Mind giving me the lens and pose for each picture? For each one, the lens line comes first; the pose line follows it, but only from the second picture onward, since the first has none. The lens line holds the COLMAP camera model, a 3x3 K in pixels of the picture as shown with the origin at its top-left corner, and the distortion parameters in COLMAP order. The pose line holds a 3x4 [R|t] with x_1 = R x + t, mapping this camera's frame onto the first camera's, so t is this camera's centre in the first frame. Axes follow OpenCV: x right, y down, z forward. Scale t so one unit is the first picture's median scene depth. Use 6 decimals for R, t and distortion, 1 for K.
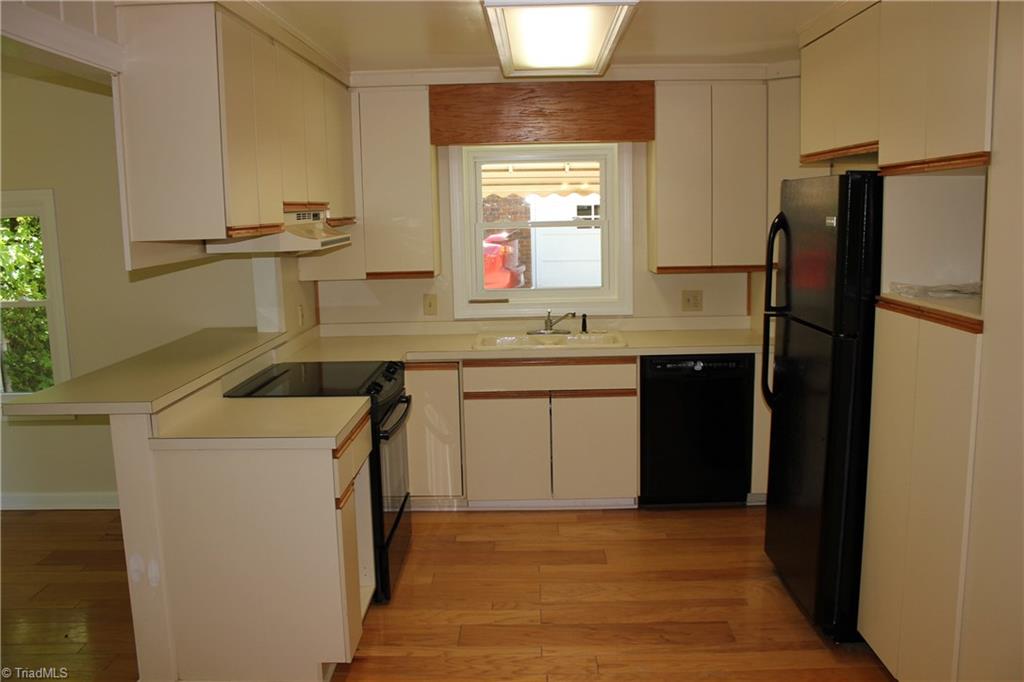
lens RADIAL K [[875.9, 0, 510.6], [0, 875.9, 347.0], [0, 0, 1]] dist [-0.150140, 0.159455]
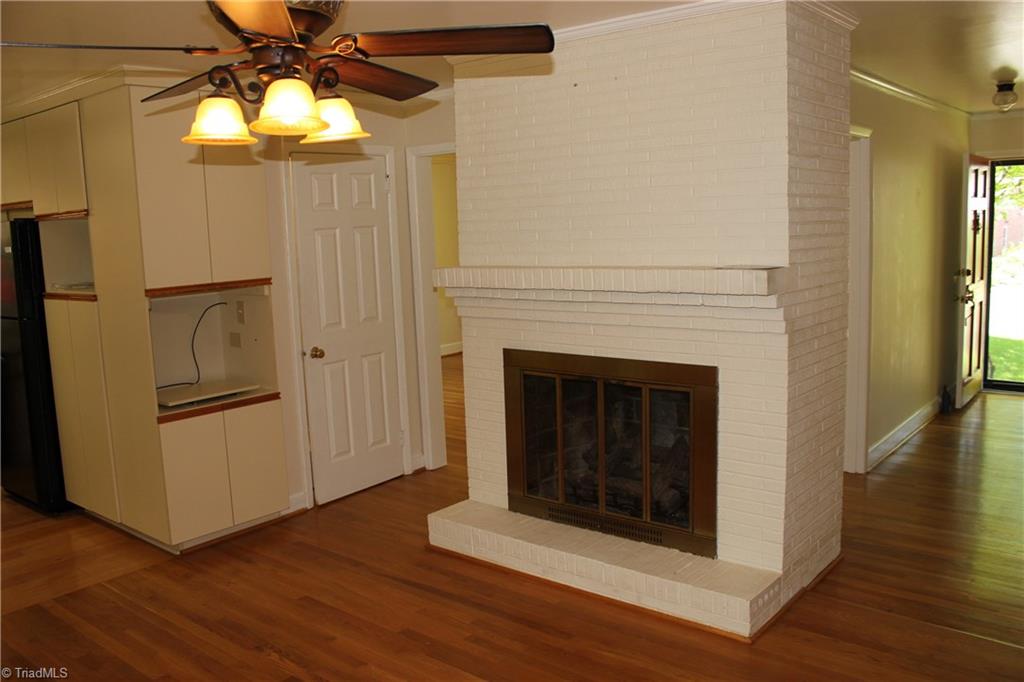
lens RADIAL K [[875.9, 0, 510.6], [0, 875.9, 347.0], [0, 0, 1]] dist [-0.150140, 0.159455]
pose [[0.644856, -0.111536, 0.756122, -0.250359], [0.144131, 0.989291, 0.023009, 0.139083], [-0.750591, 0.094143, 0.654026, -0.761526]]
